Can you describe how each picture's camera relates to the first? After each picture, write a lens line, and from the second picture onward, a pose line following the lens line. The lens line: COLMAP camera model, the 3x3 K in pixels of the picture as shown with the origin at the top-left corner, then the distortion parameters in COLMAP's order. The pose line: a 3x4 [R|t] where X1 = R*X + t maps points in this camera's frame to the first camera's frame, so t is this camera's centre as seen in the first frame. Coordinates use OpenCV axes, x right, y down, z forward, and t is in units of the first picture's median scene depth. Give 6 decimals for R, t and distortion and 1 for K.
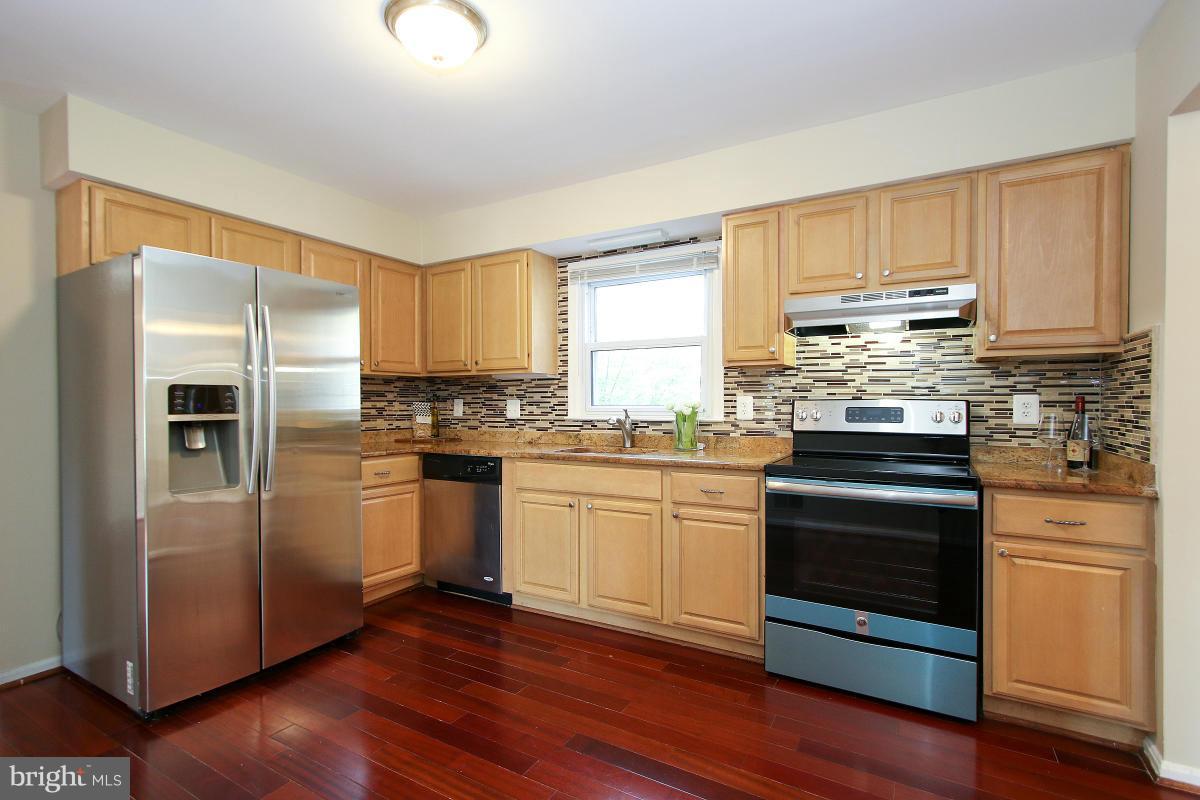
lens RADIAL K [[584.6, 0, 600.0], [0, 584.6, 400.0], [0, 0, 1]] dist [-0.000036, 0.000113]
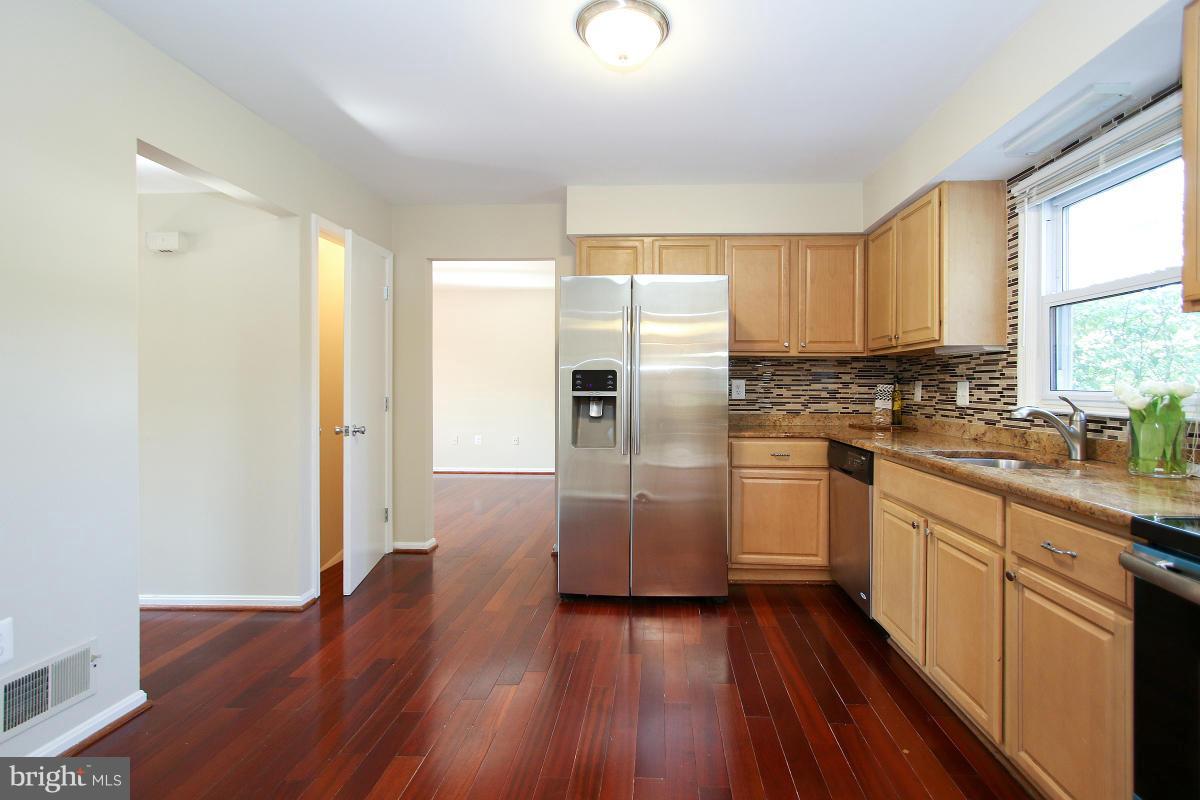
lens RADIAL K [[577.3, 0, 604.4], [0, 577.3, 384.6], [0, 0, 1]] dist [-0.000715, -0.000062]
pose [[0.440677, 0.005330, -0.897650, 0.338352], [-0.002947, 0.999986, 0.004491, 0.001341], [0.897661, 0.000666, 0.440686, 0.264522]]
